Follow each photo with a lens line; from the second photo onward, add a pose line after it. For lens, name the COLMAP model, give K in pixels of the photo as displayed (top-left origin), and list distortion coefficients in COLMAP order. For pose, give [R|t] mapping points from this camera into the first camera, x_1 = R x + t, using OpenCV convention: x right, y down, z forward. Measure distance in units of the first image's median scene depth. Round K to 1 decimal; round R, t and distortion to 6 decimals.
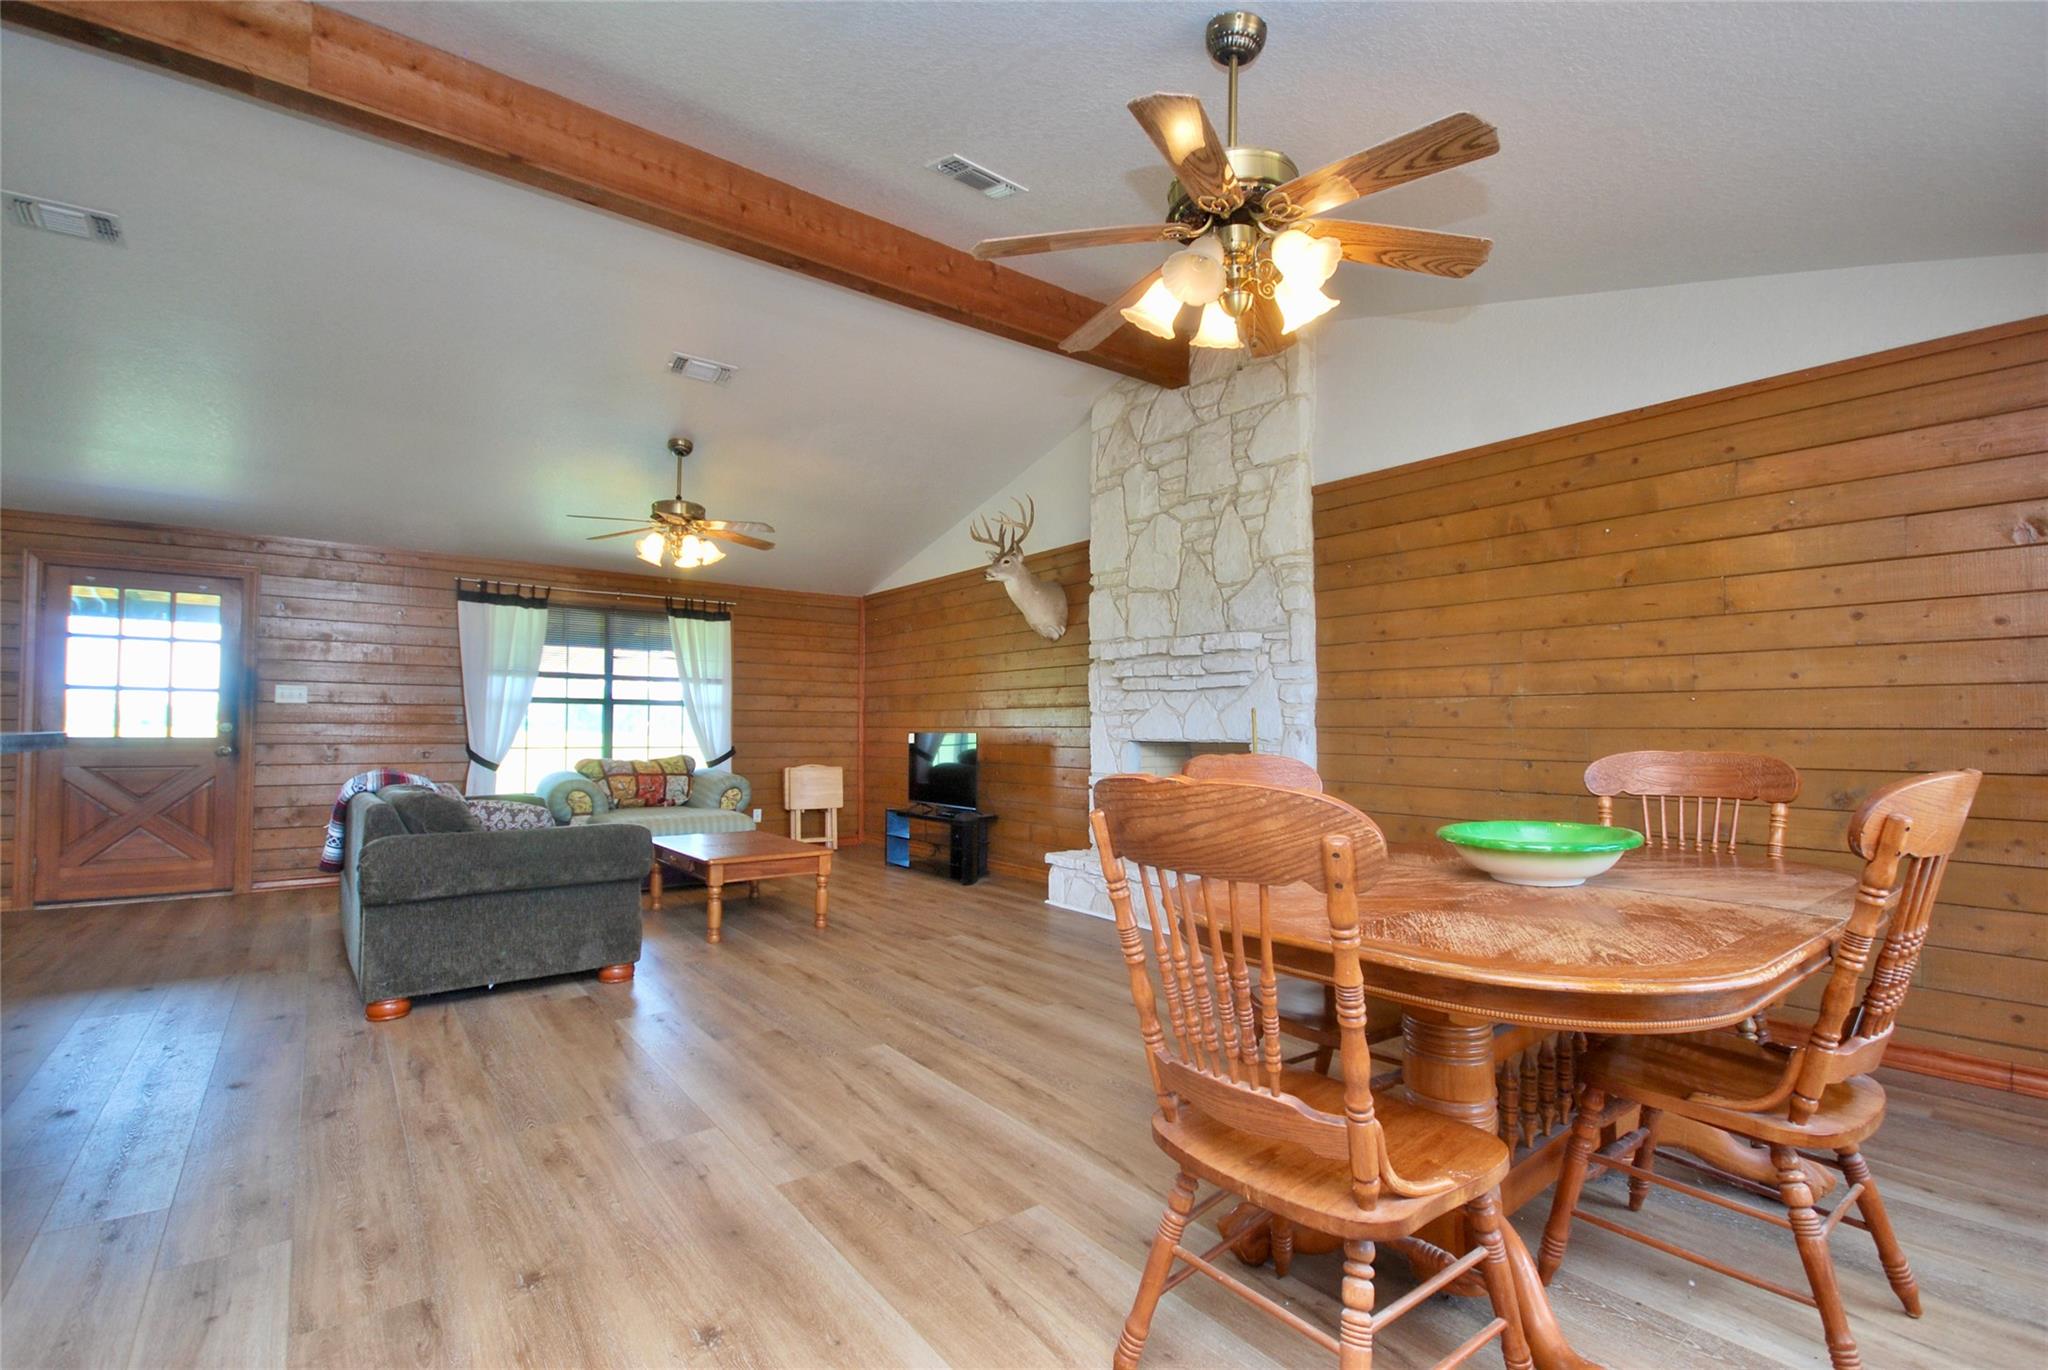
lens RADIAL K [[915.7, 0, 1030.0], [0, 915.7, 700.8], [0, 0, 1]] dist [-0.000867, -0.002887]
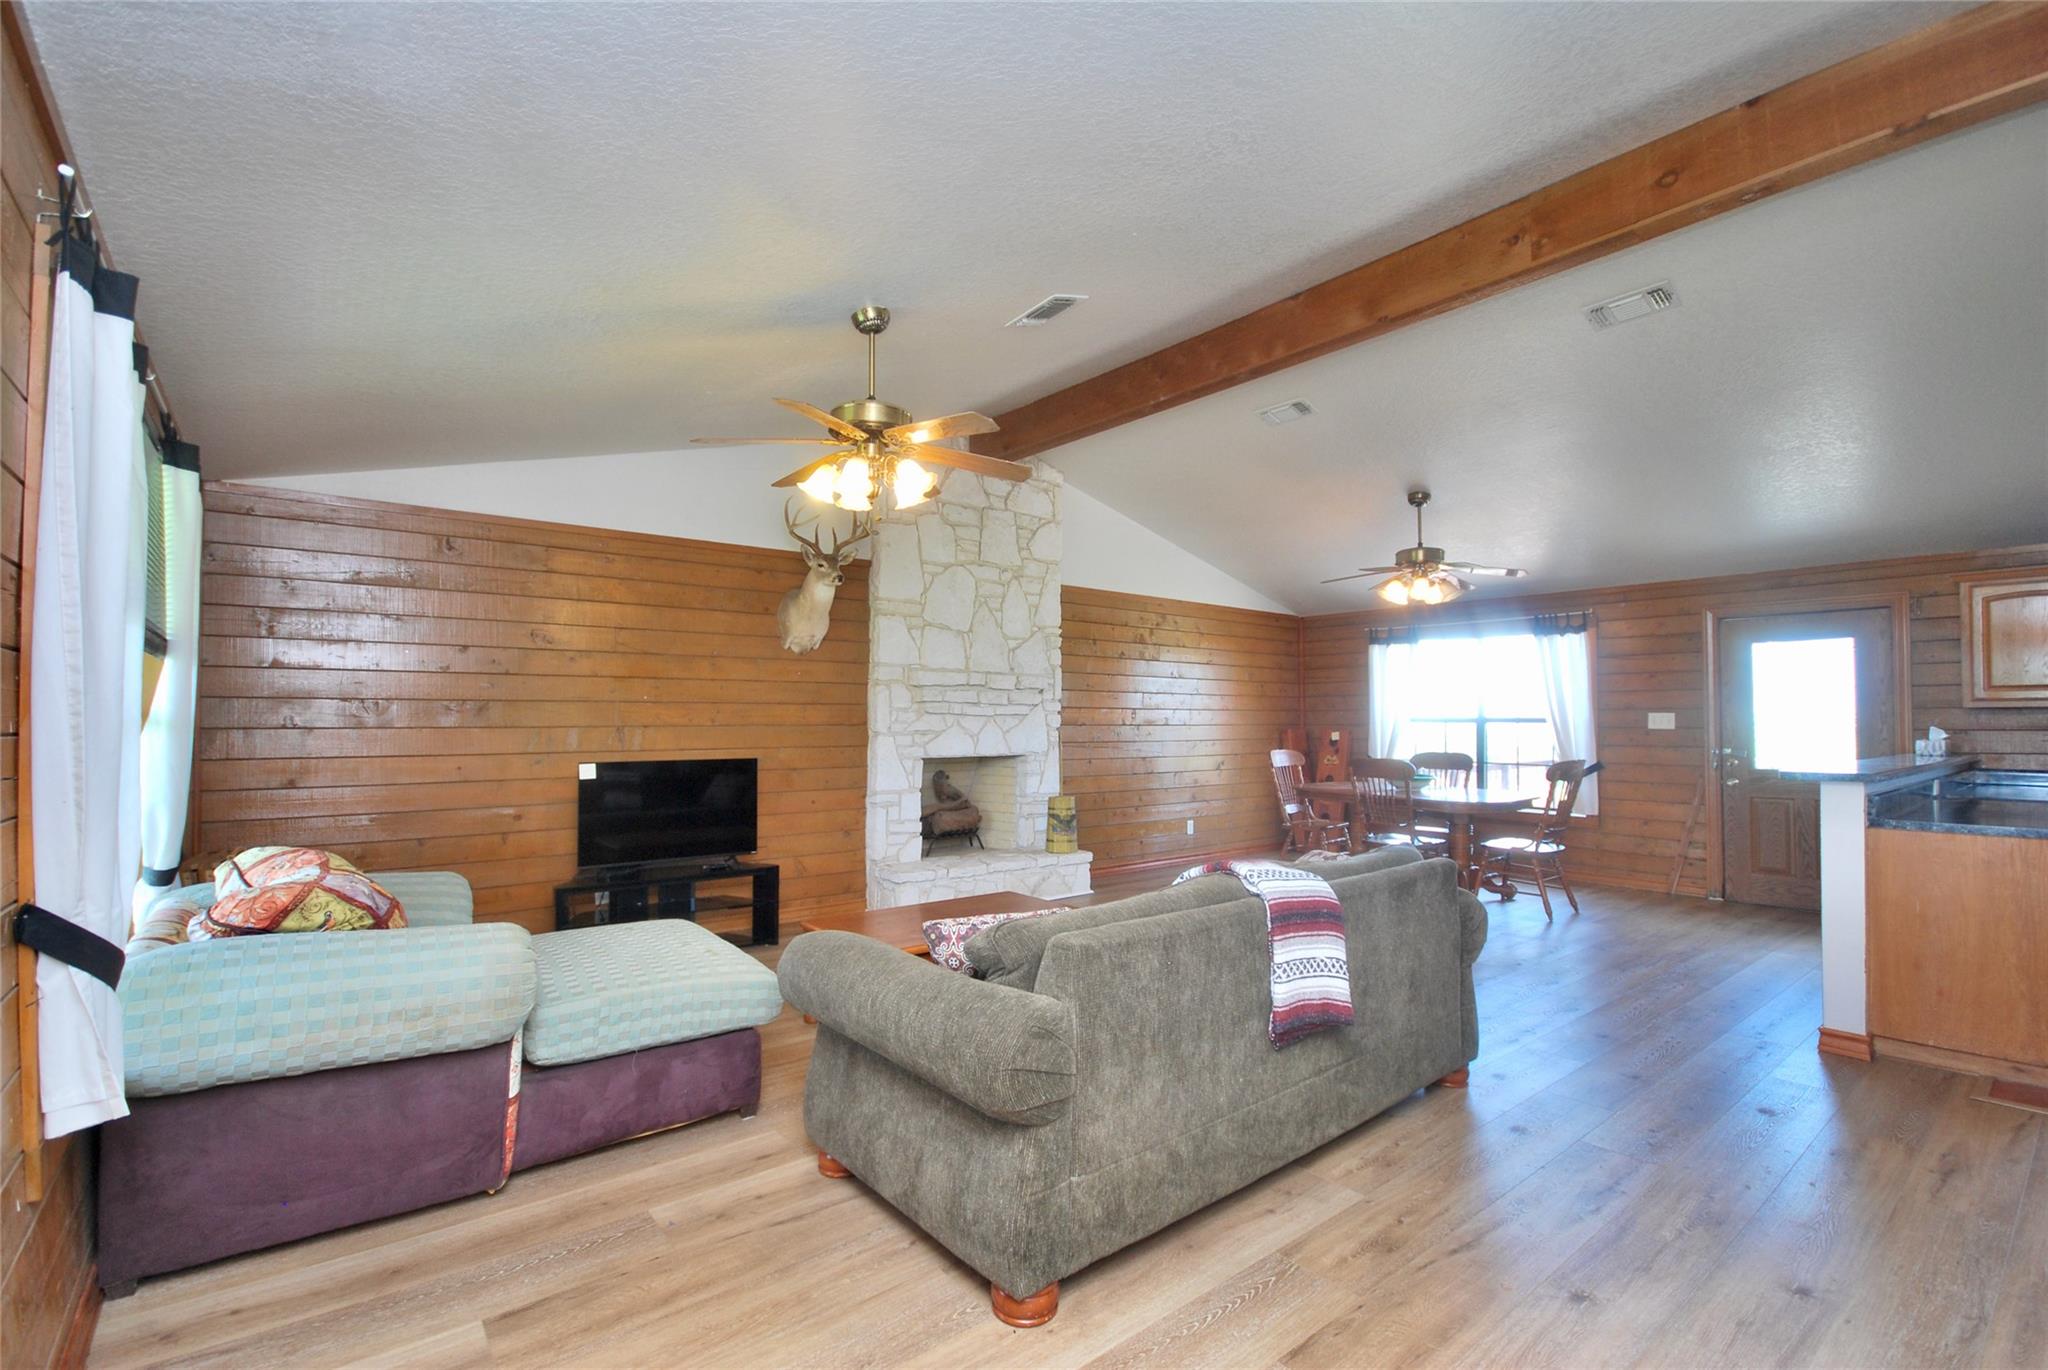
lens RADIAL K [[915.7, 0, 1031.5], [0, 915.7, 702.5], [0, 0, 1]] dist [-0.000867, -0.002887]
pose [[-0.028035, 0.025890, 0.999272, -1.018513], [-0.024758, 0.999340, -0.026586, 0.002333], [-0.999300, -0.025485, -0.027376, 0.910885]]
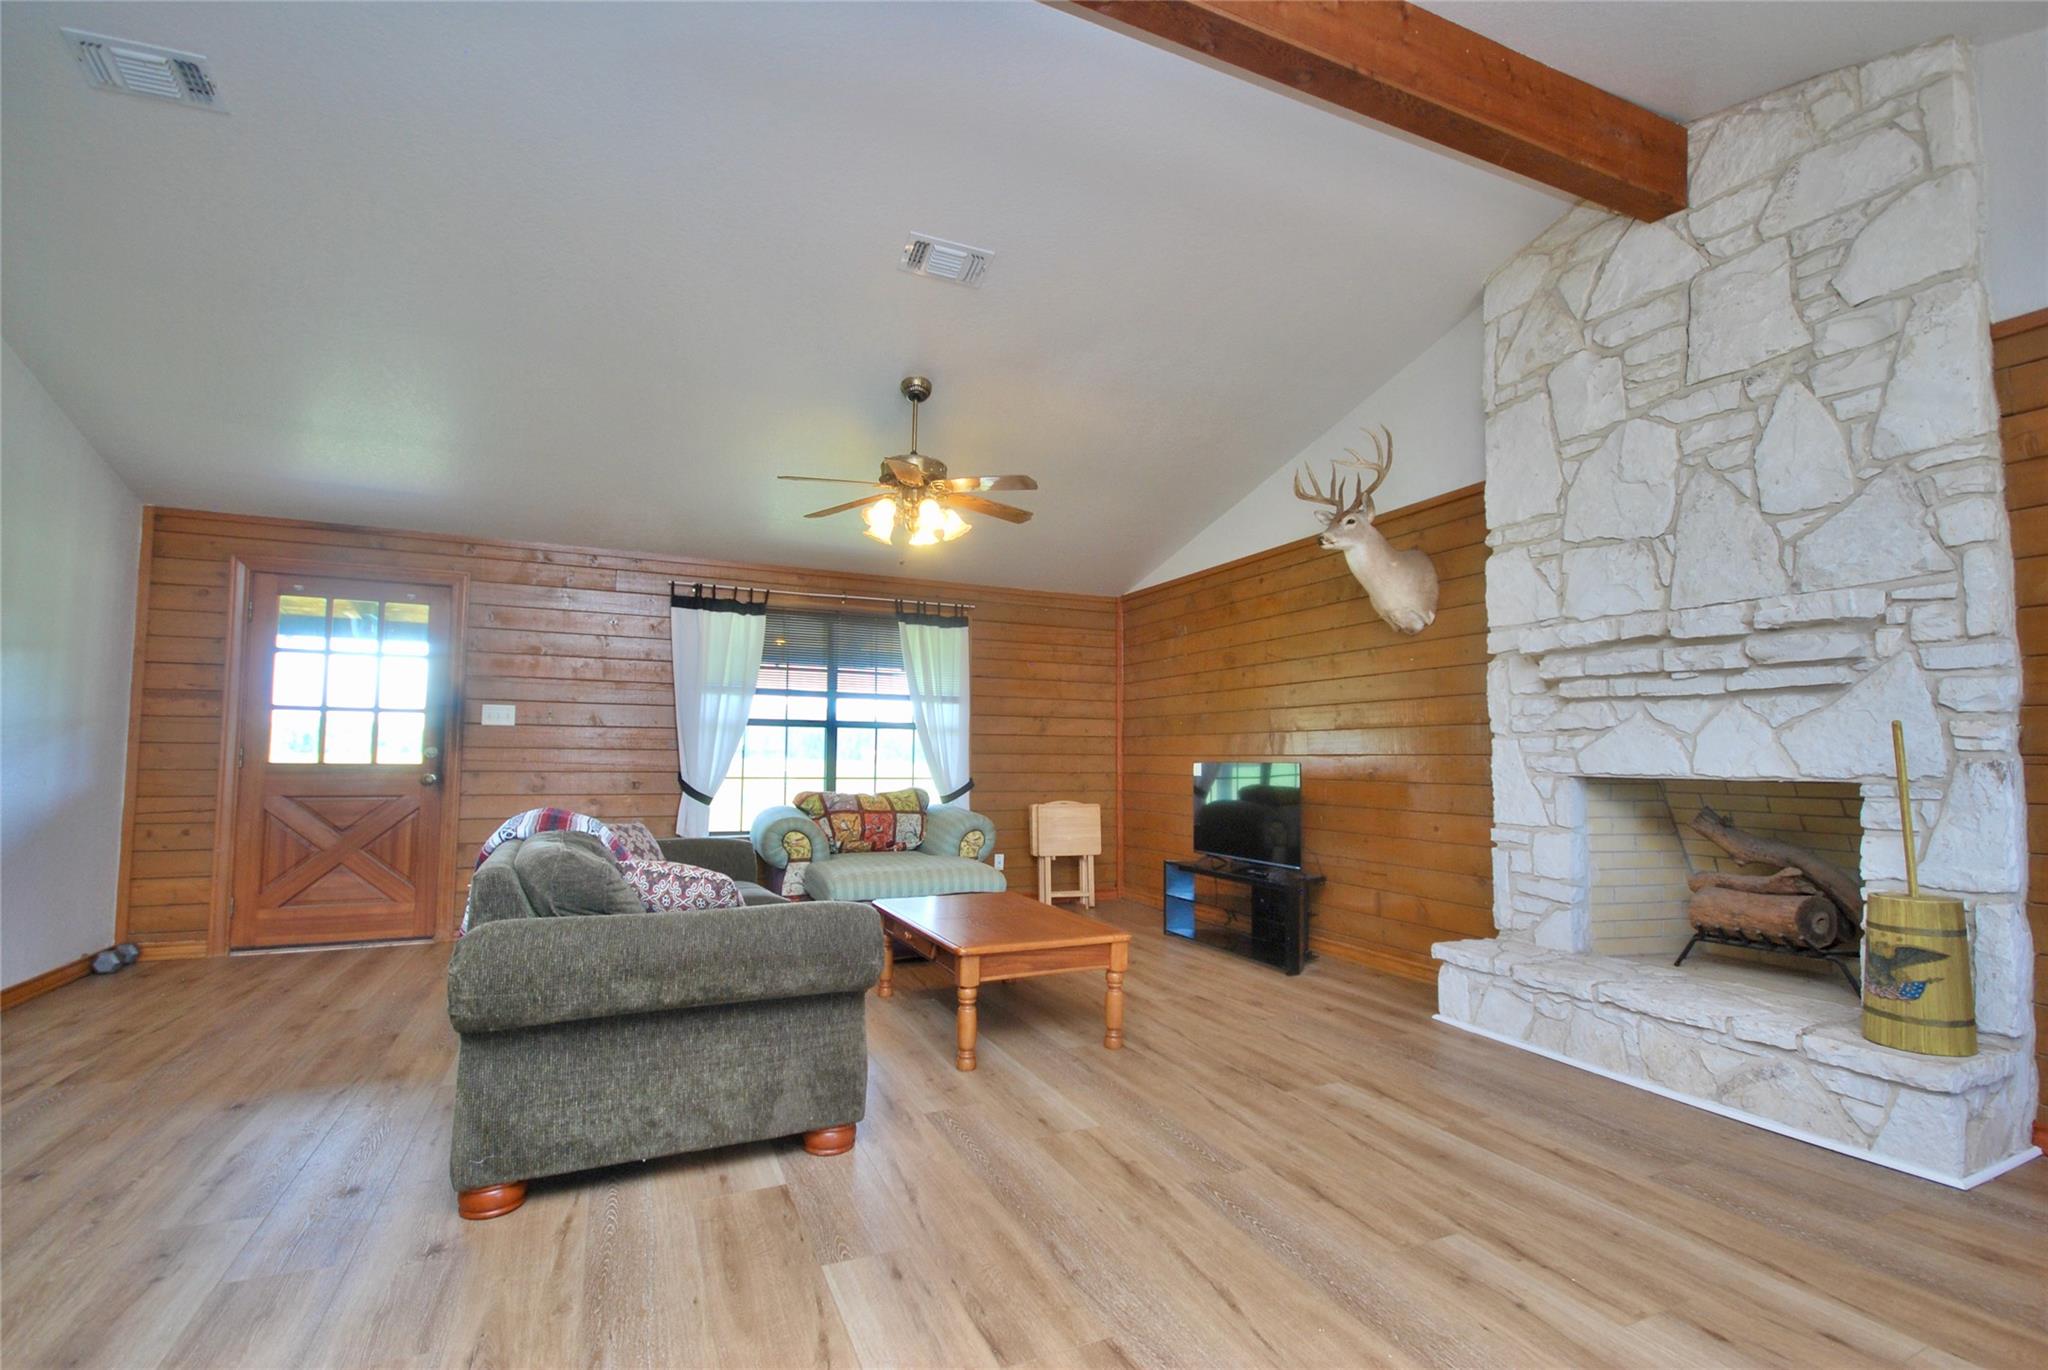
lens RADIAL K [[915.7, 0, 1025.8], [0, 915.7, 702.8], [0, 0, 1]] dist [-0.000867, -0.002887]
pose [[0.973140, -0.010071, -0.229992, -0.119352], [0.003245, 0.999544, -0.030037, 0.009962], [0.230189, 0.028484, 0.972729, 0.284083]]
